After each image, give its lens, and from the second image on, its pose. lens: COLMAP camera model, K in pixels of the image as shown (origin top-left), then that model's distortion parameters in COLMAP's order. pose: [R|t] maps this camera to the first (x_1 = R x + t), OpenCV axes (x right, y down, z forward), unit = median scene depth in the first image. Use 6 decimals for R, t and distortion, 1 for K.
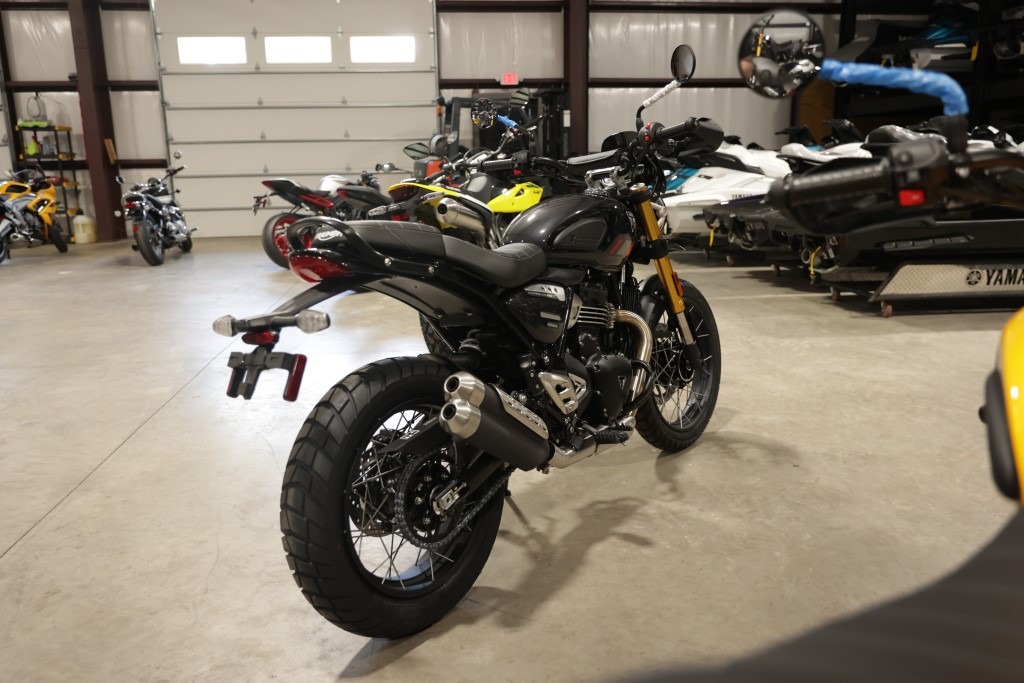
lens RADIAL K [[726.1, 0, 516.5], [0, 726.1, 337.2], [0, 0, 1]] dist [-0.001341, 0.003214]
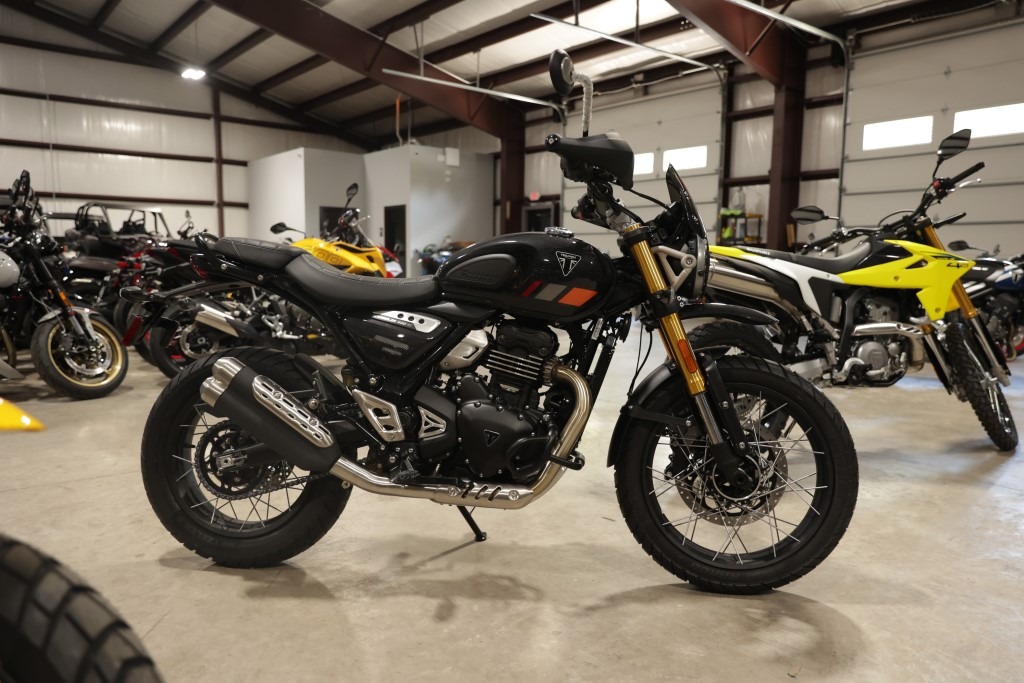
lens RADIAL K [[726.1, 0, 519.2], [0, 726.1, 343.5], [0, 0, 1]] dist [-0.001341, 0.003214]
pose [[0.540027, 0.115086, -0.833742, 0.679219], [-0.208985, 0.977919, -0.000374, -0.043659], [0.815289, 0.174442, 0.552154, 0.394600]]
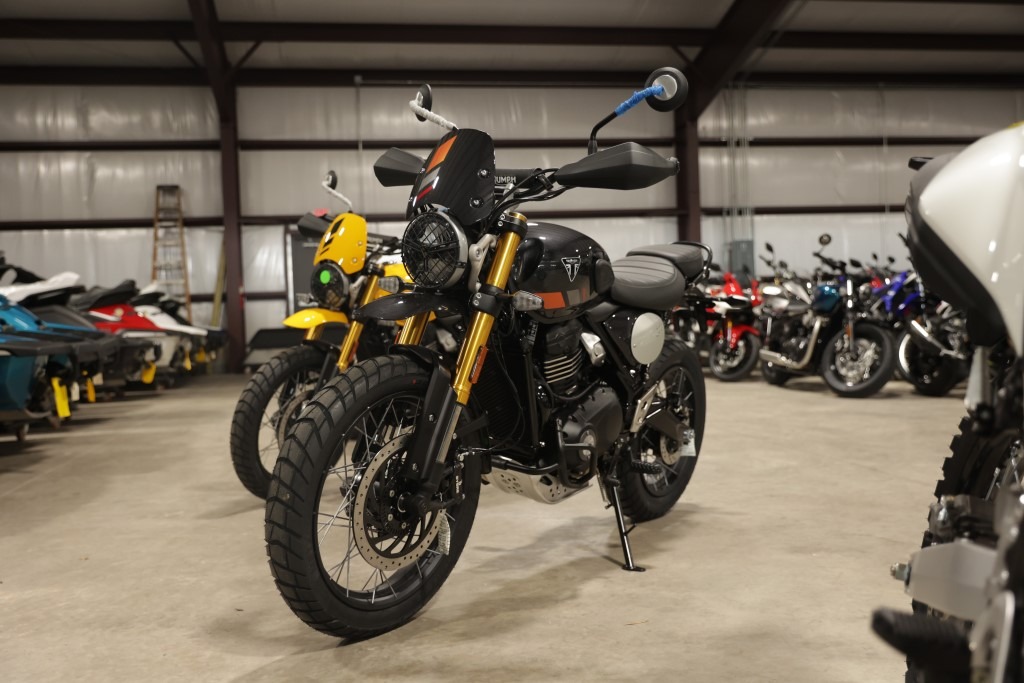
lens RADIAL K [[972.6, 0, 513.3], [0, 972.6, 336.5], [0, 0, 1]] dist [-0.001590, 0.000000]
pose [[-0.996479, 0.053039, -0.064940, 0.148960], [0.035591, 0.968829, 0.245161, -0.278238], [0.075919, 0.241986, -0.967305, 1.723152]]
